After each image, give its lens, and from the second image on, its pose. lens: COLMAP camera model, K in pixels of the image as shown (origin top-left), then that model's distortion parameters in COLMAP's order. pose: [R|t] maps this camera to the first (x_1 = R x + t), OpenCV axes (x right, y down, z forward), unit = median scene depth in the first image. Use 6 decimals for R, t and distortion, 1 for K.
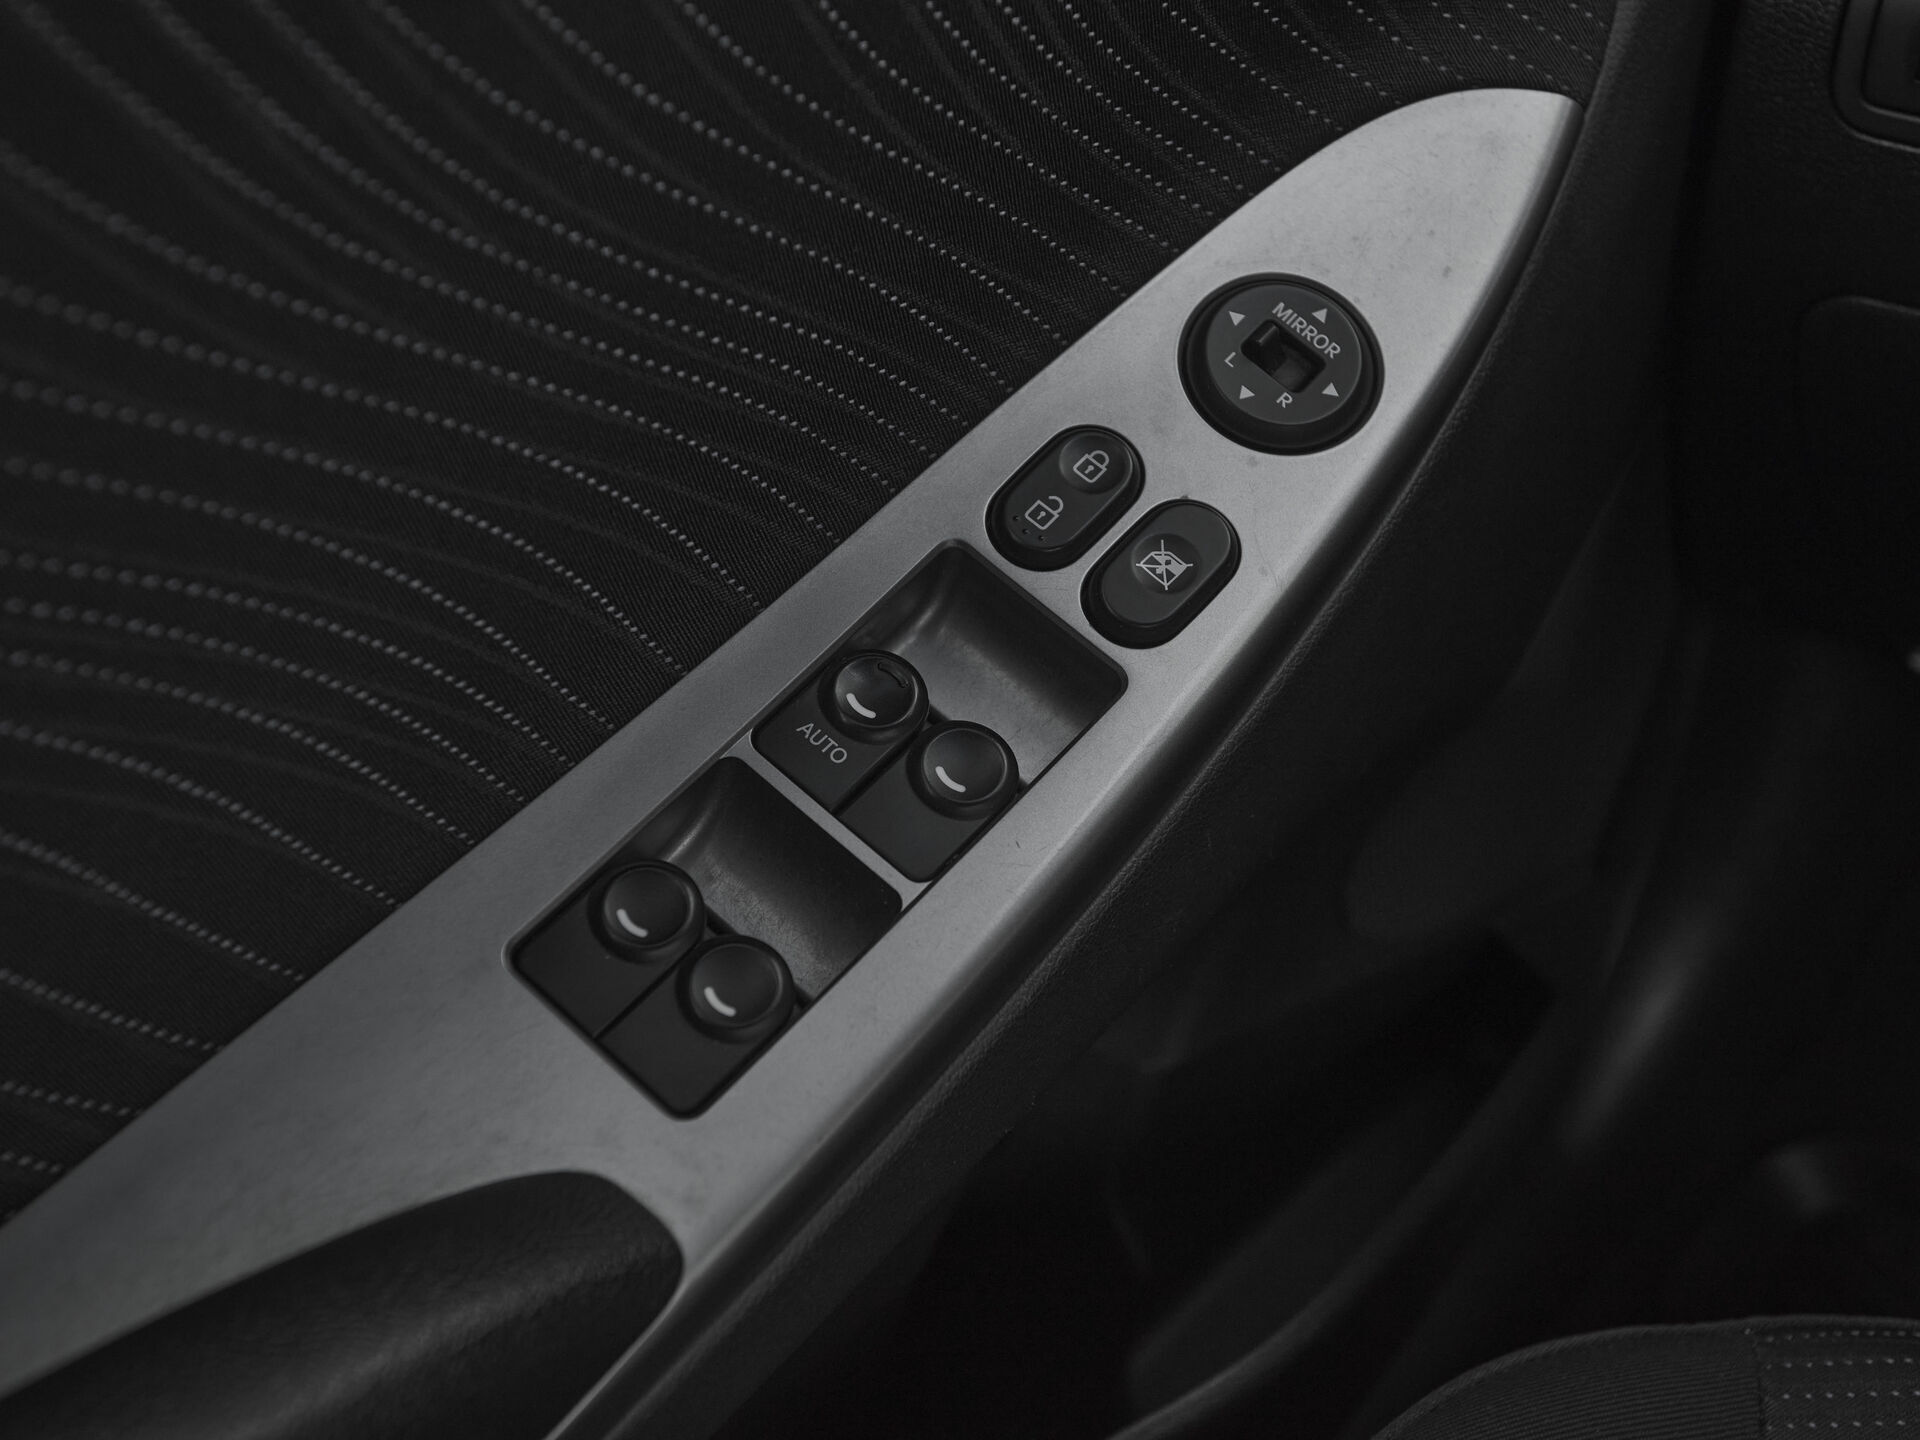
lens RADIAL K [[2571.8, 0, 958.0], [0, 2571.8, 725.3], [0, 0, 1]] dist [-0.040502, 0.000000]
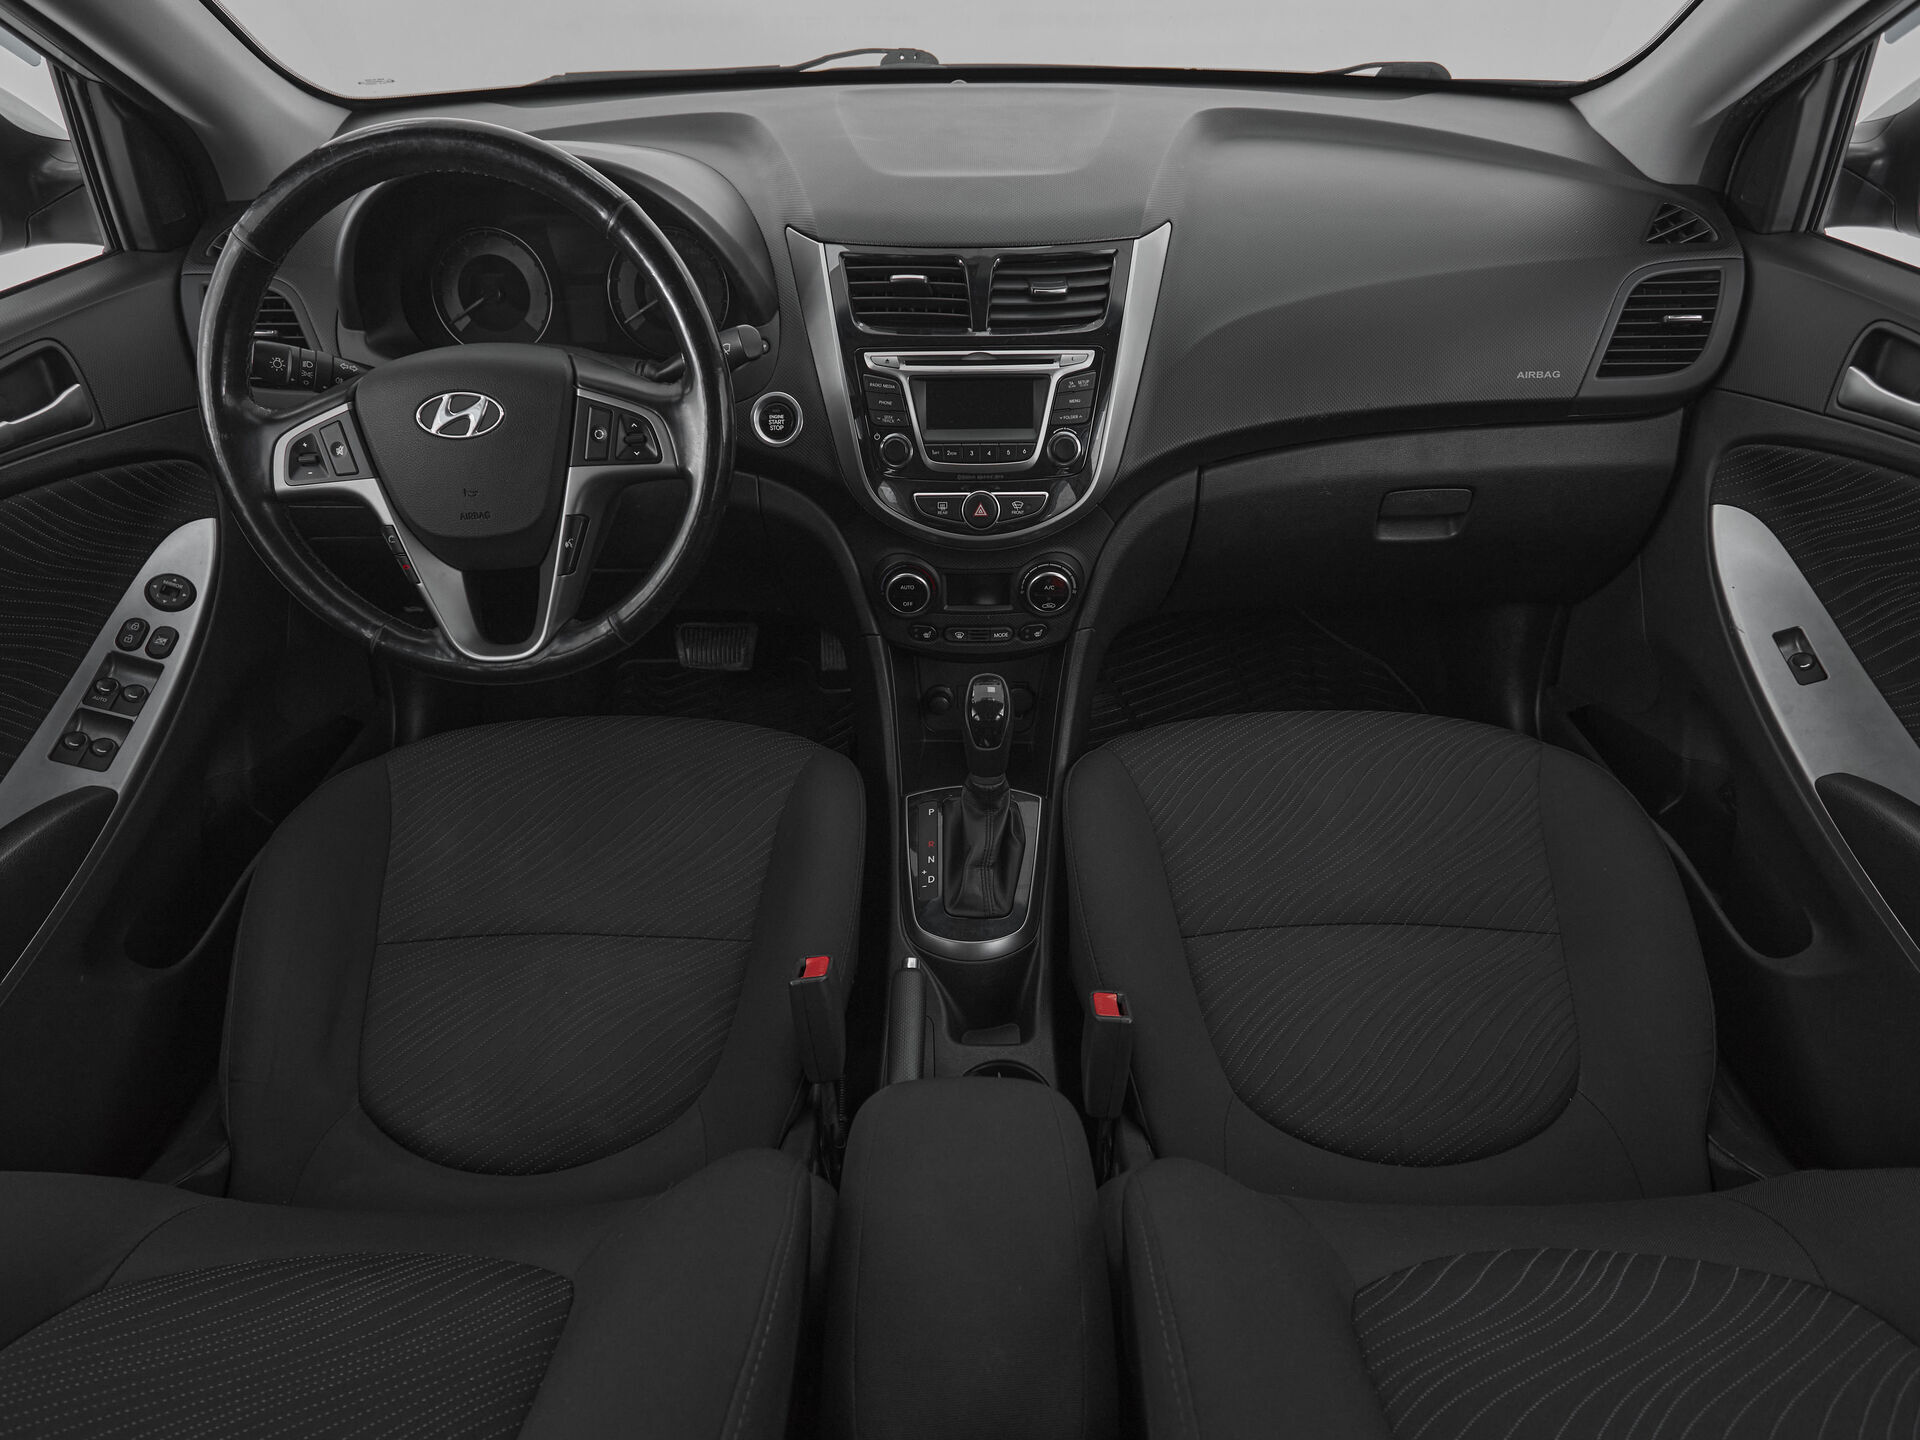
lens RADIAL K [[1192.3, 0, 969.3], [0, 1192.3, 840.6], [0, 0, 1]] dist [0.000647, -0.003032]
pose [[0.785782, -0.413699, 0.459782, 0.087224], [0.348279, 0.910278, 0.223823, 0.303814], [-0.511125, -0.015744, 0.859362, -1.689121]]
